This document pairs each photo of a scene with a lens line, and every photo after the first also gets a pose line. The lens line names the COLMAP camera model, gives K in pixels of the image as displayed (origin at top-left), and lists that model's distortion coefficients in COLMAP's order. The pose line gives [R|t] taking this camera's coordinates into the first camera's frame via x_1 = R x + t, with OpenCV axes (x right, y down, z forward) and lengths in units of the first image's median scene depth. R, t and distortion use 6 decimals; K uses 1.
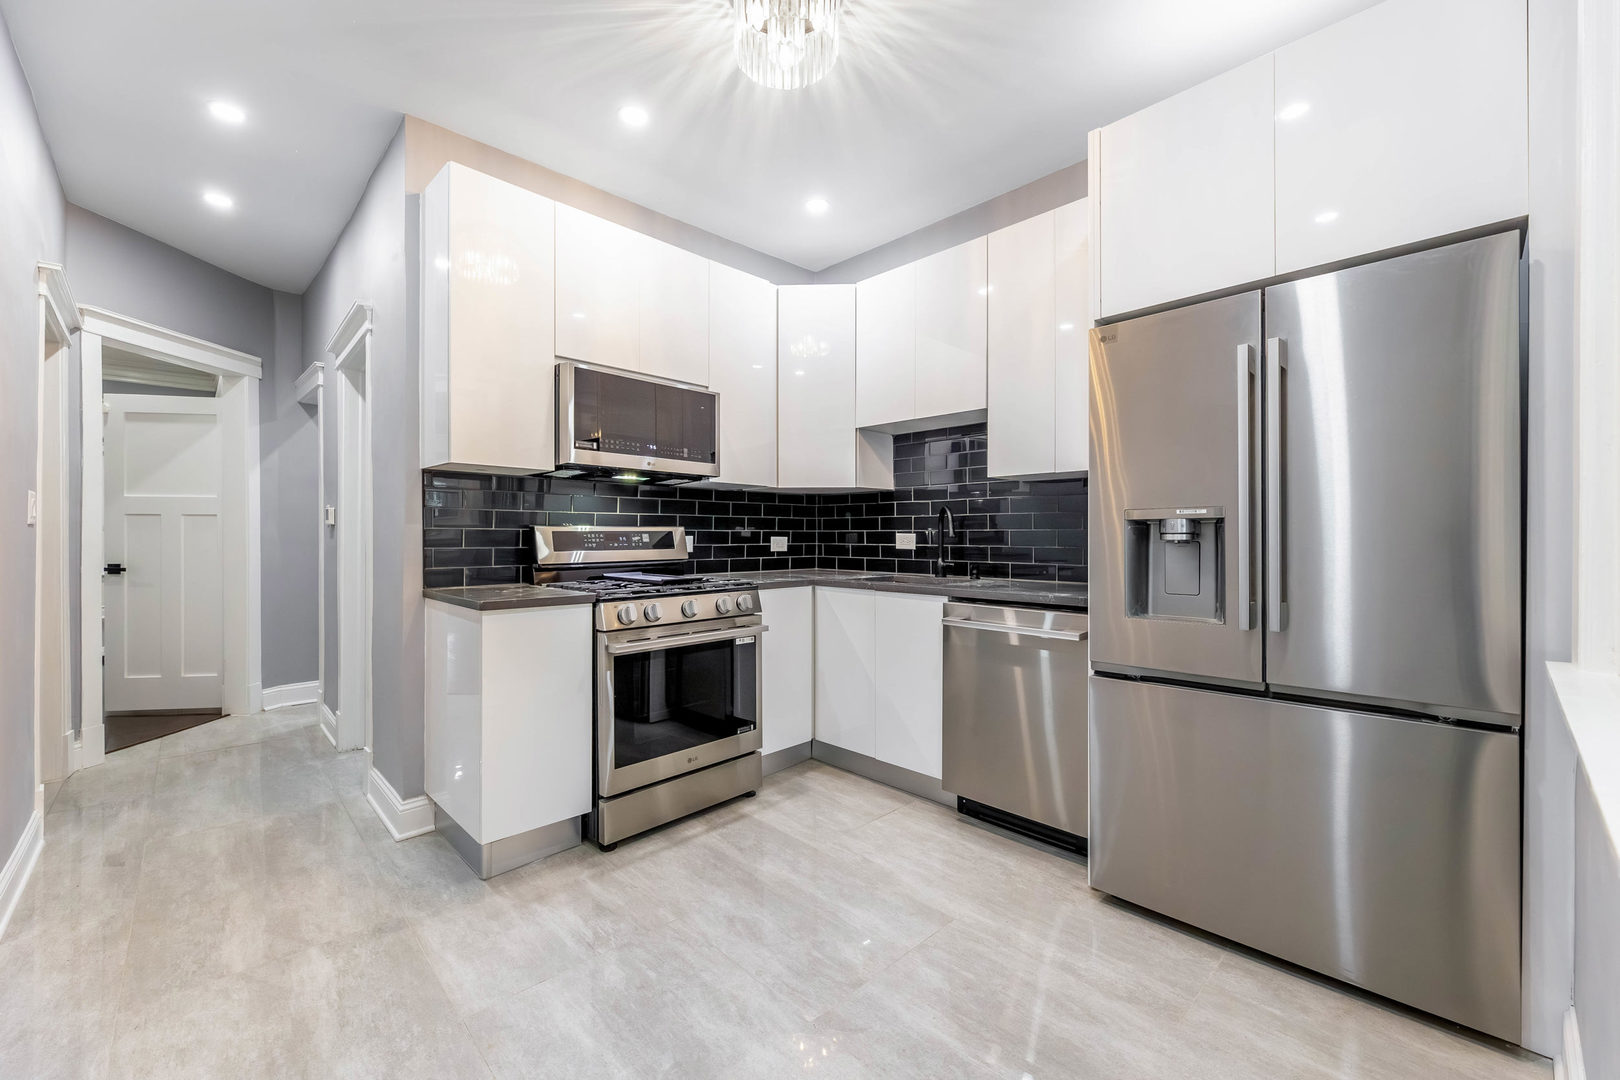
lens RADIAL K [[647.2, 0, 807.7], [0, 647.2, 539.1], [0, 0, 1]] dist [0.002208, -0.005305]
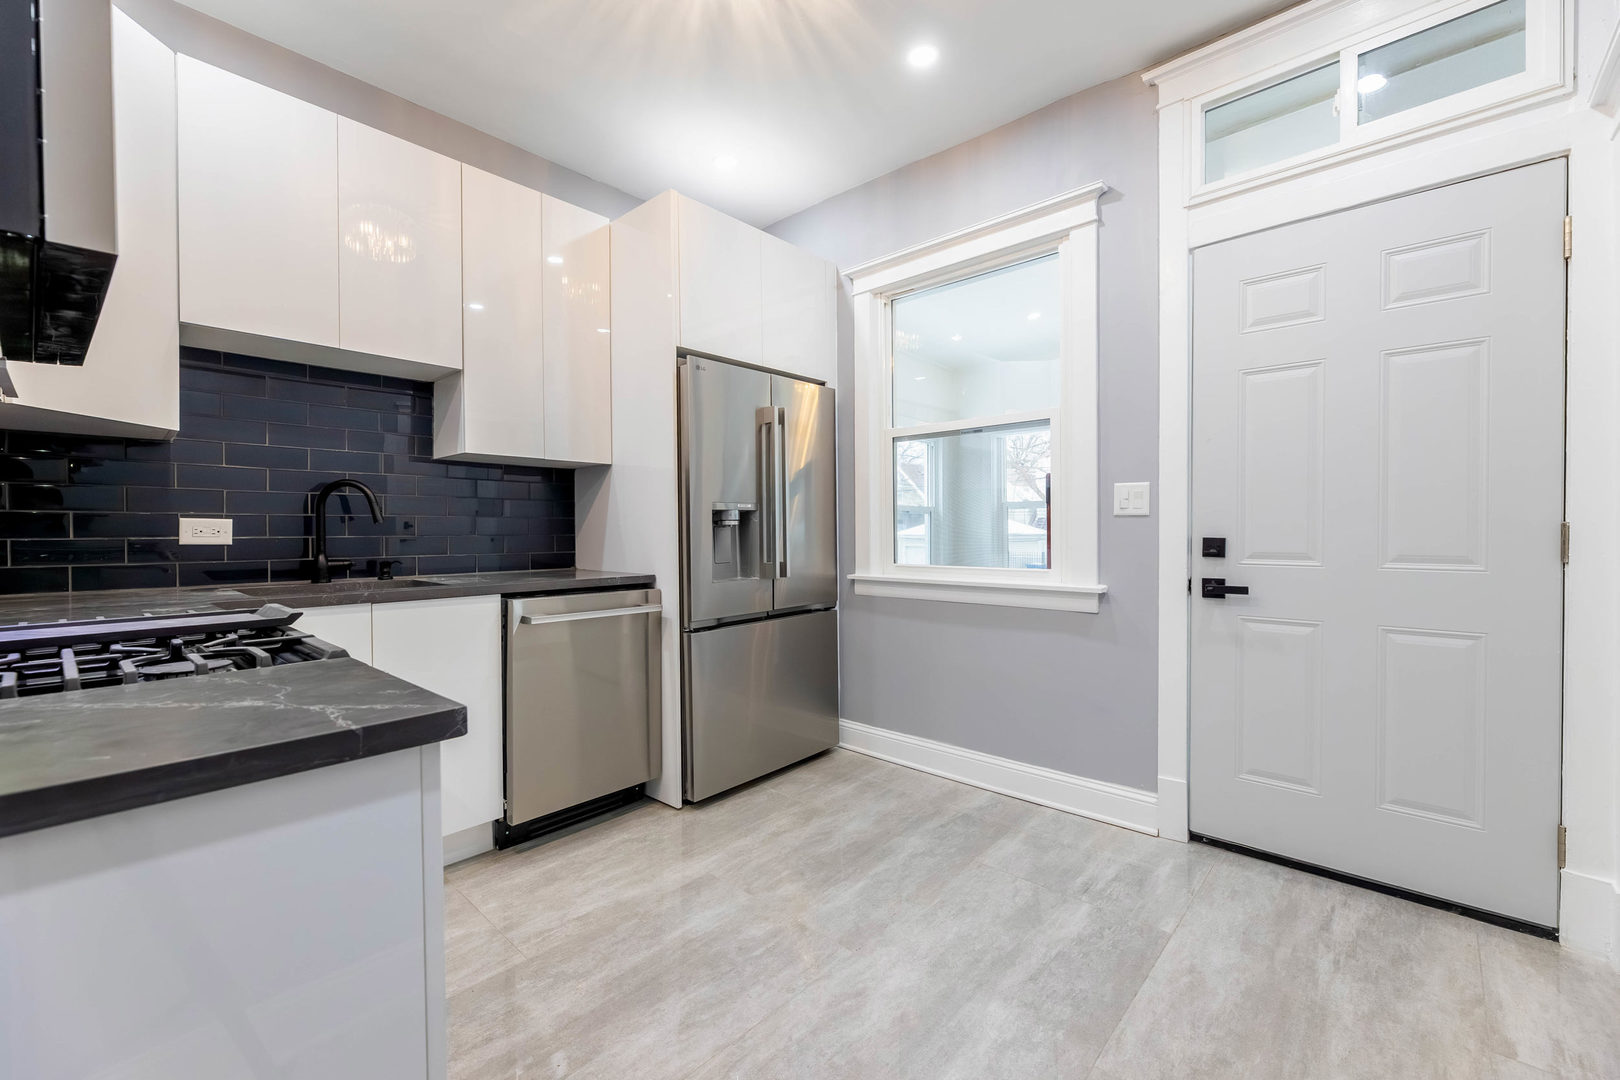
lens RADIAL K [[647.2, 0, 807.7], [0, 647.2, 539.1], [0, 0, 1]] dist [0.002208, -0.005305]
pose [[-0.058433, -0.010925, 0.998232, -0.773411], [0.011850, 0.999862, 0.011636, 0.015817], [-0.998221, 0.012509, -0.058296, 0.801234]]
